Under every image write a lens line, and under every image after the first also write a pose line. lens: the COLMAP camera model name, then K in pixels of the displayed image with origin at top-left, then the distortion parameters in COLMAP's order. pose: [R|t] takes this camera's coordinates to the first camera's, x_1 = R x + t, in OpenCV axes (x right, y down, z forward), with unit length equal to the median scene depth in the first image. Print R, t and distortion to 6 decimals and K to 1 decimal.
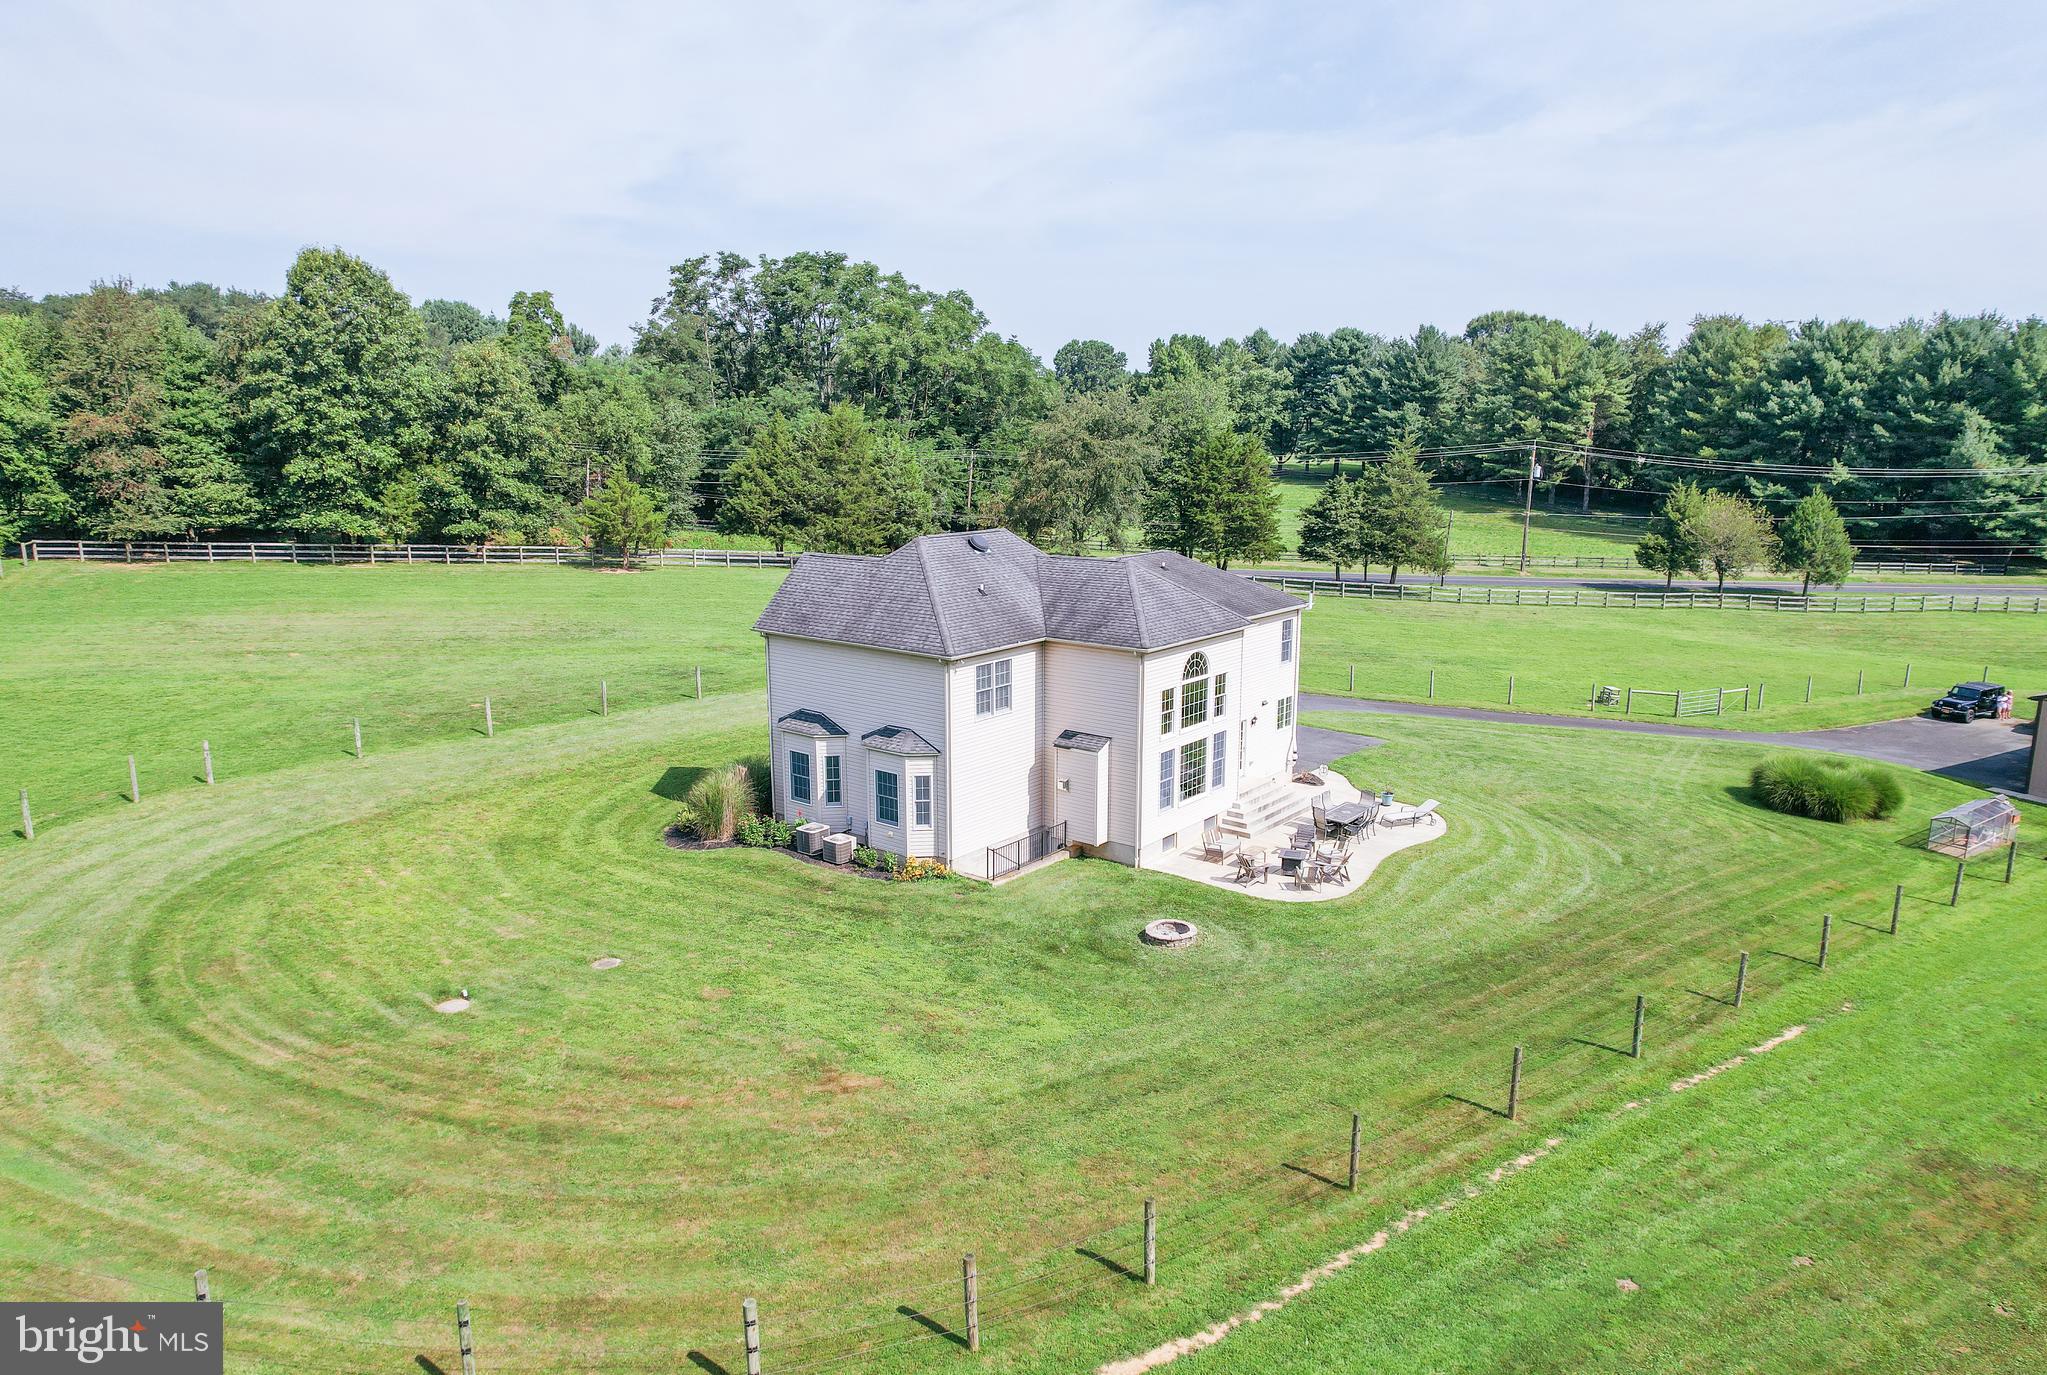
lens RADIAL K [[1331.9, 0, 1023.5], [0, 1331.9, 687.5], [0, 0, 1]] dist [-0.082570, 0.075881]
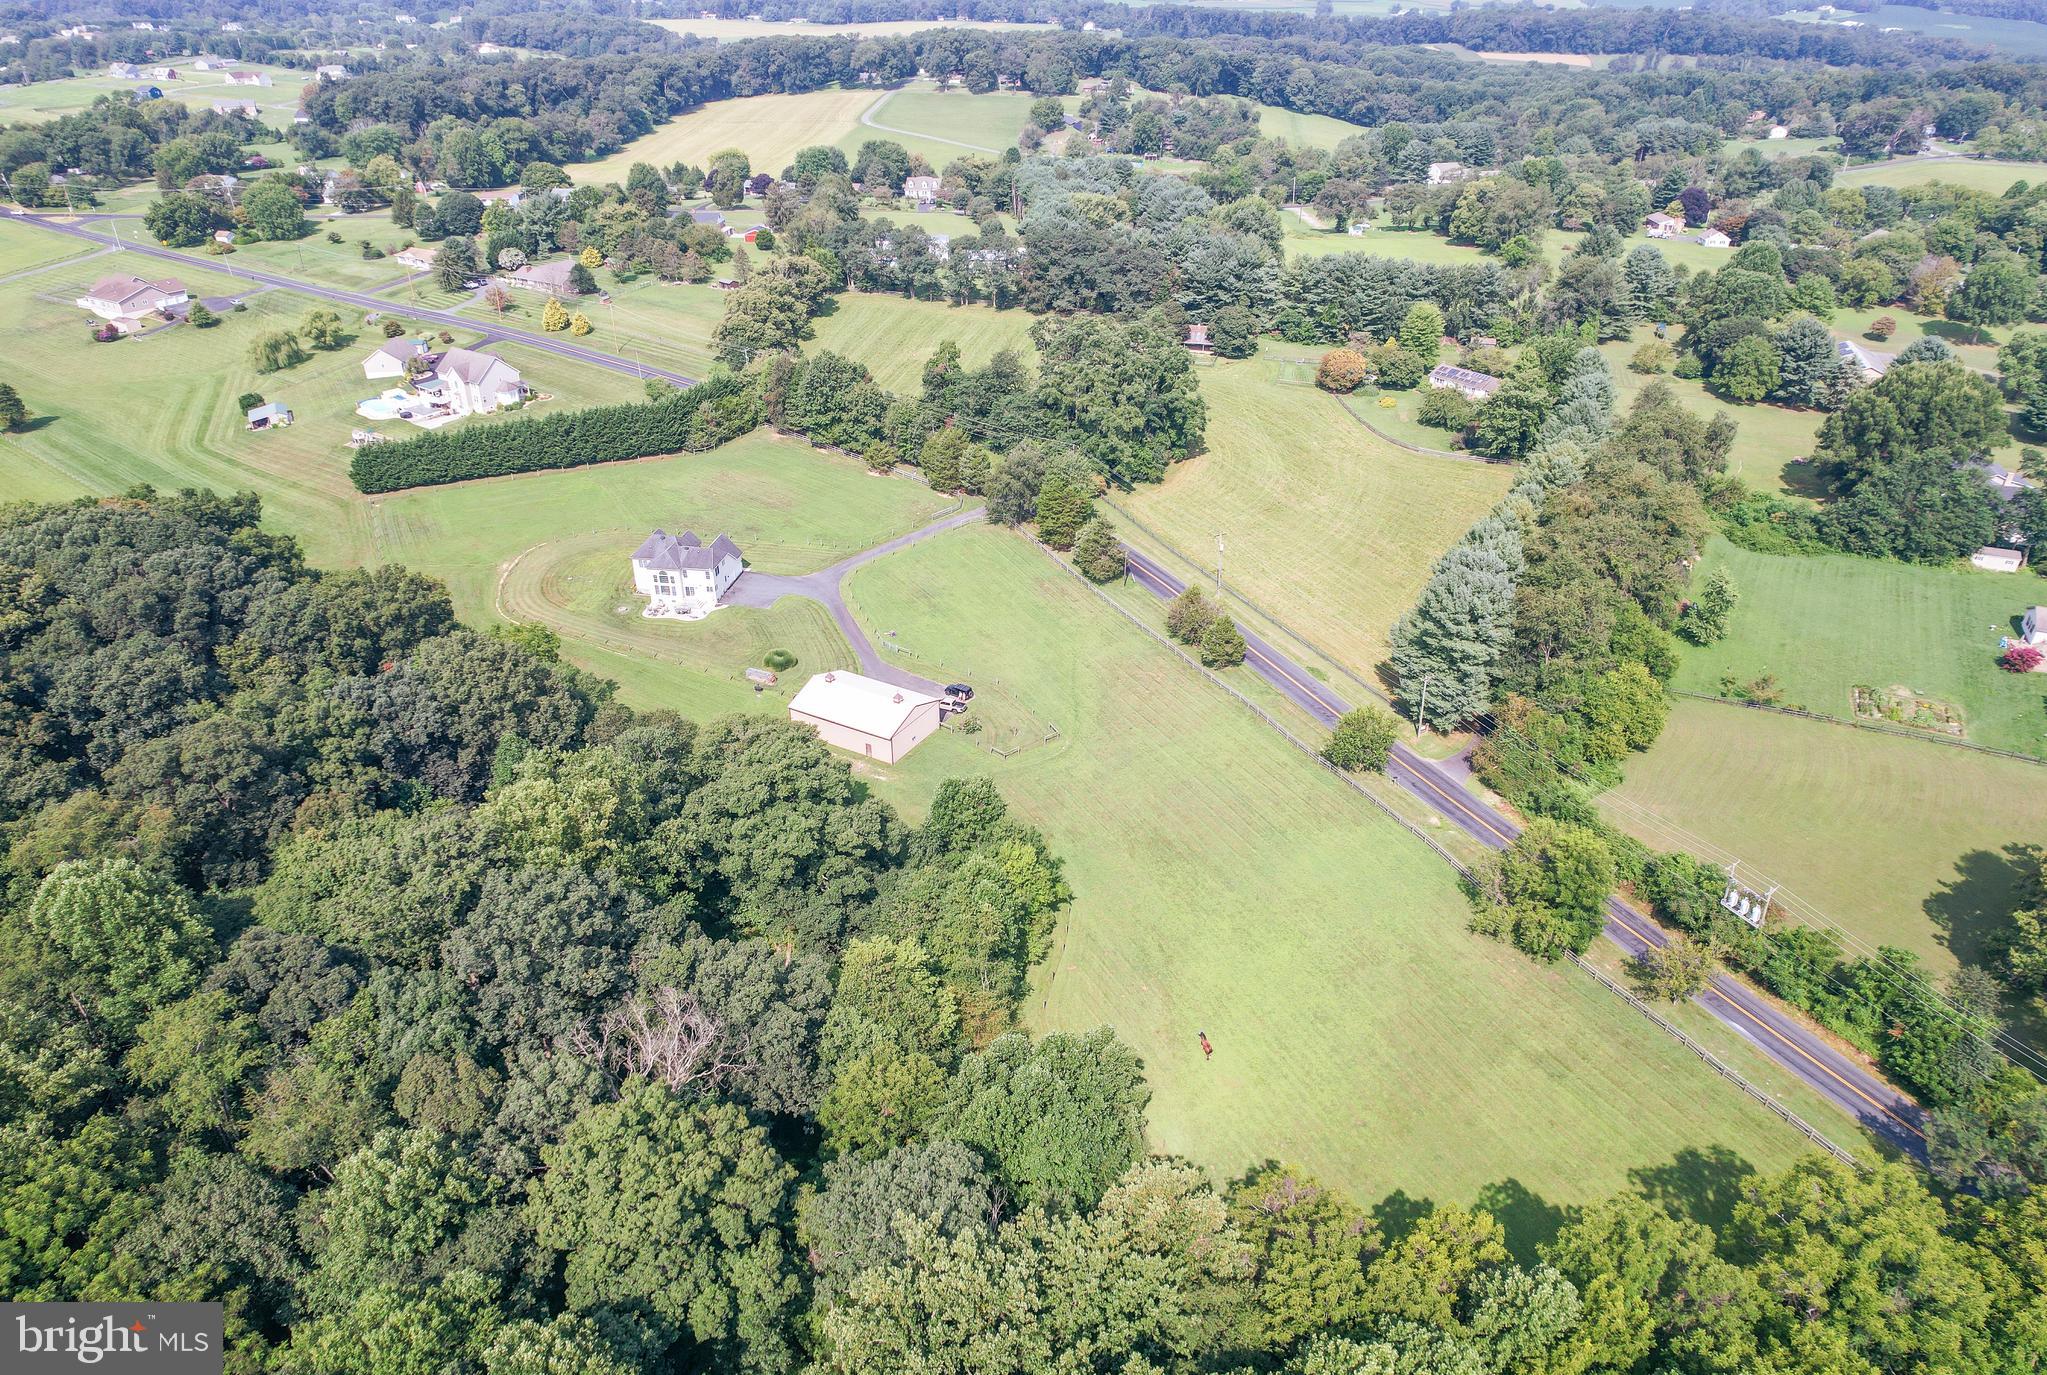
lens RADIAL K [[1331.9, 0, 1023.5], [0, 1331.9, 687.5], [0, 0, 1]] dist [-0.082570, 0.075881]
pose [[0.488280, 0.429426, -0.759721, 2.650100], [-0.172040, 0.900836, 0.398618, -1.030351], [0.855561, -0.063935, 0.513739, -0.295607]]
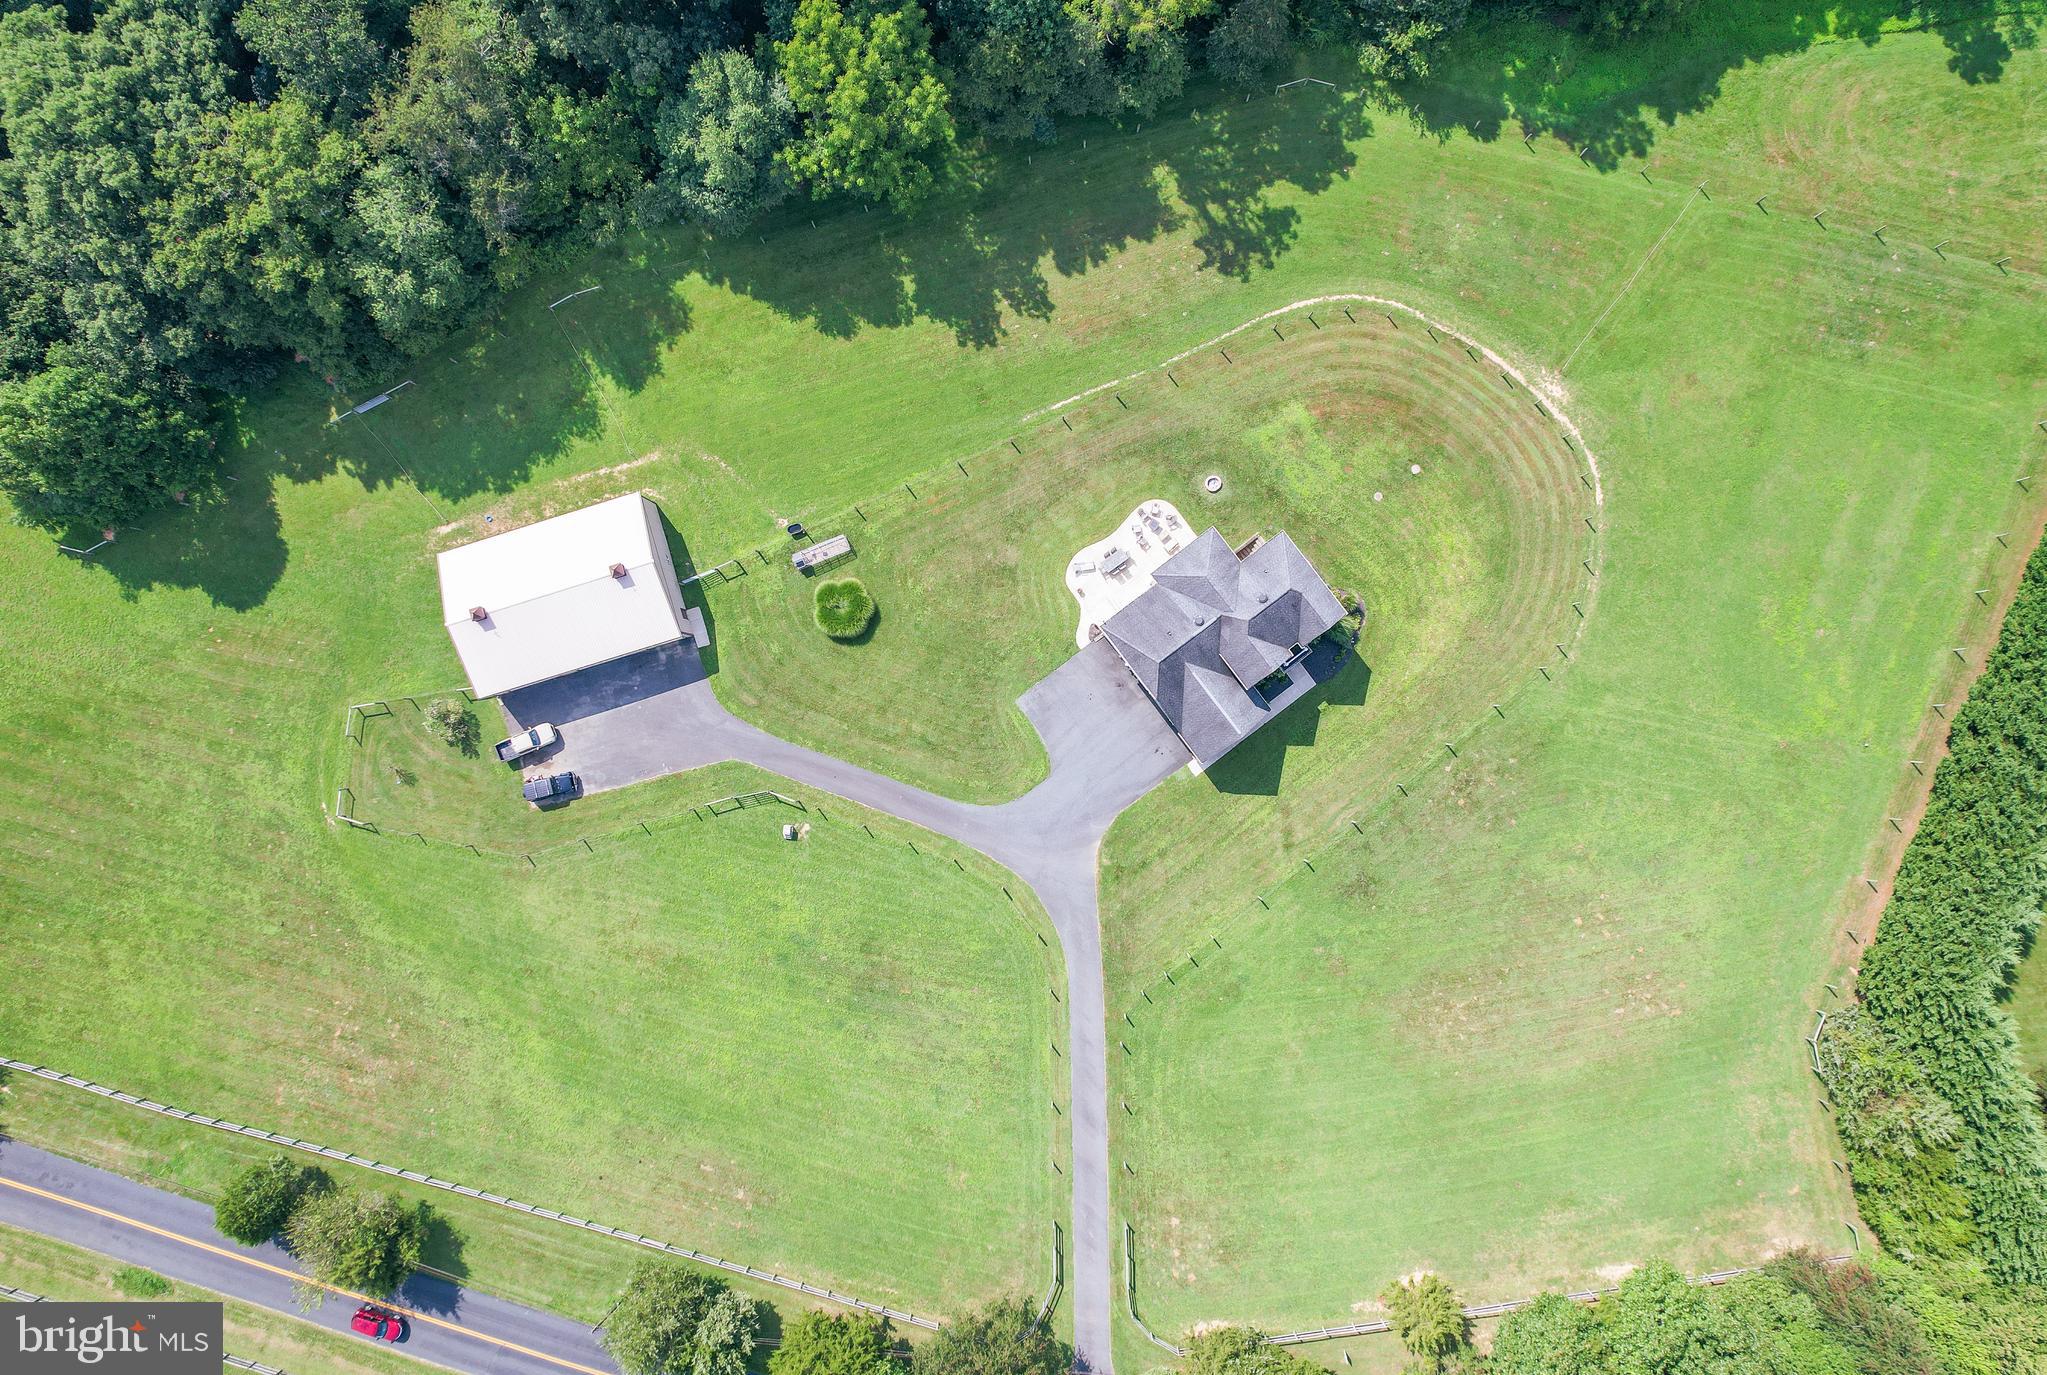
lens RADIAL K [[1331.9, 0, 1023.5], [0, 1331.9, 687.5], [0, 0, 1]] dist [-0.082570, 0.075881]
pose [[-0.969722, -0.244194, 0.002981, 0.185690], [0.048793, -0.181774, 0.982129, -1.336523], [-0.239289, 0.952537, 0.188186, 0.410434]]
